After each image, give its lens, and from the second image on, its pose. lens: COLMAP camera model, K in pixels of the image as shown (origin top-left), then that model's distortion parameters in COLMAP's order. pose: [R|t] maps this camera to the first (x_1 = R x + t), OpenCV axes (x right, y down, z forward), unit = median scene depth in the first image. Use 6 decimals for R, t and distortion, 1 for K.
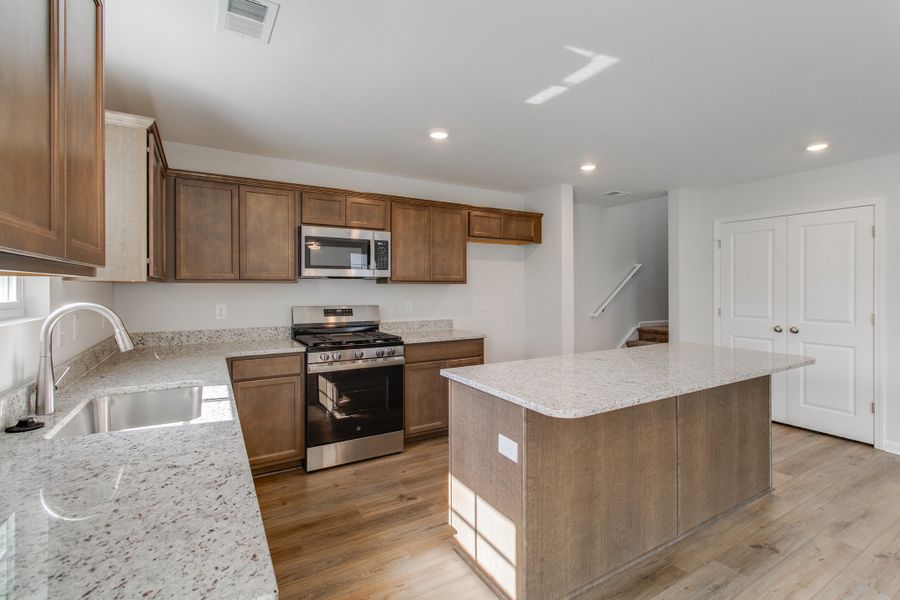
lens RADIAL K [[416.0, 0, 457.9], [0, 416.0, 287.0], [0, 0, 1]] dist [0.001935, -0.000336]
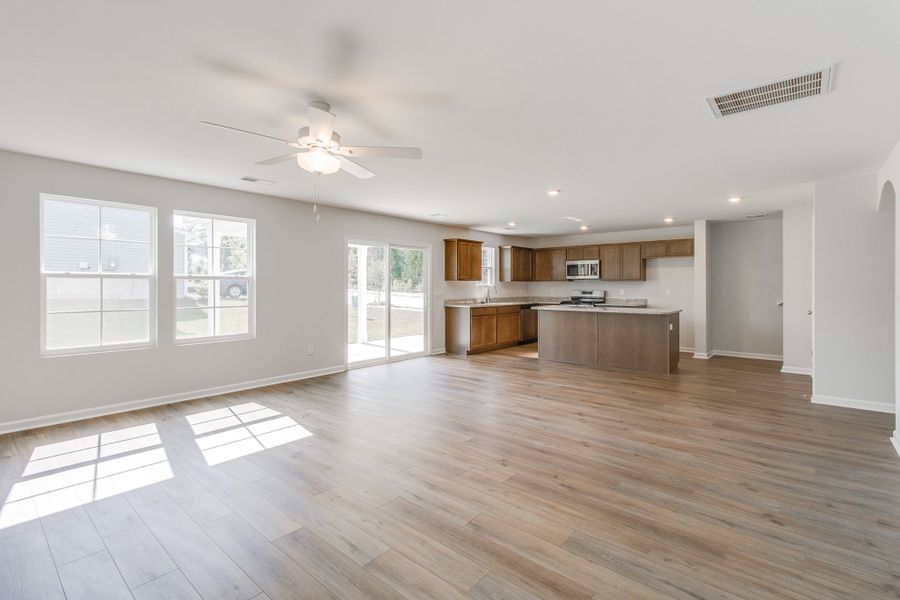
lens RADIAL K [[416.0, 0, 457.9], [0, 416.0, 287.0], [0, 0, 1]] dist [0.001935, -0.000336]
pose [[0.323927, 0.004752, -0.946070, 1.986075], [-0.001202, 0.999989, 0.004611, 0.017055], [0.946081, -0.000356, 0.323929, -0.598052]]
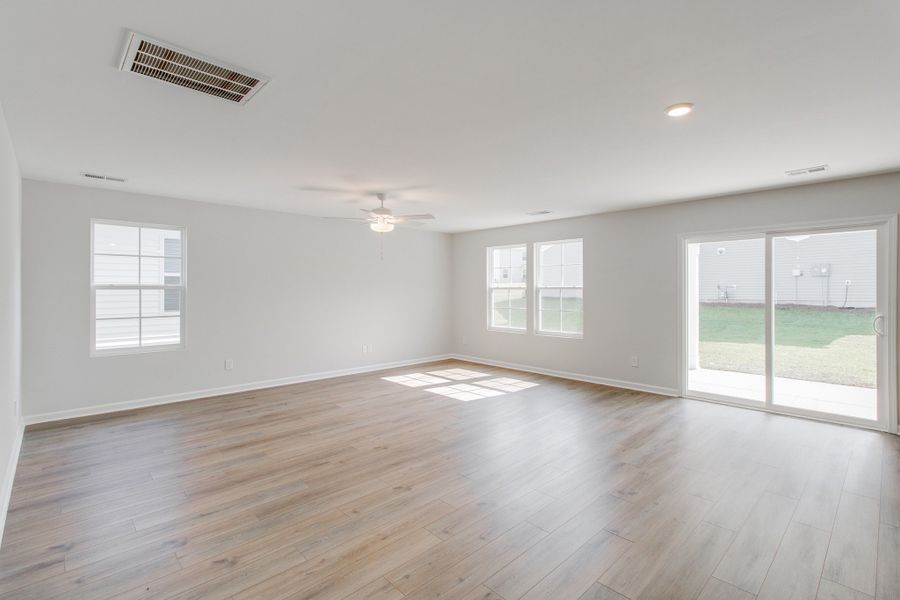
lens RADIAL K [[419.2, 0, 457.2], [0, 419.2, 290.9], [0, 0, 1]] dist [0.000286, -0.000129]
pose [[-0.974109, 0.001788, -0.226070, 1.236241], [0.001559, 0.999998, 0.001194, 0.002299], [0.226072, 0.000811, -0.974110, 0.835876]]
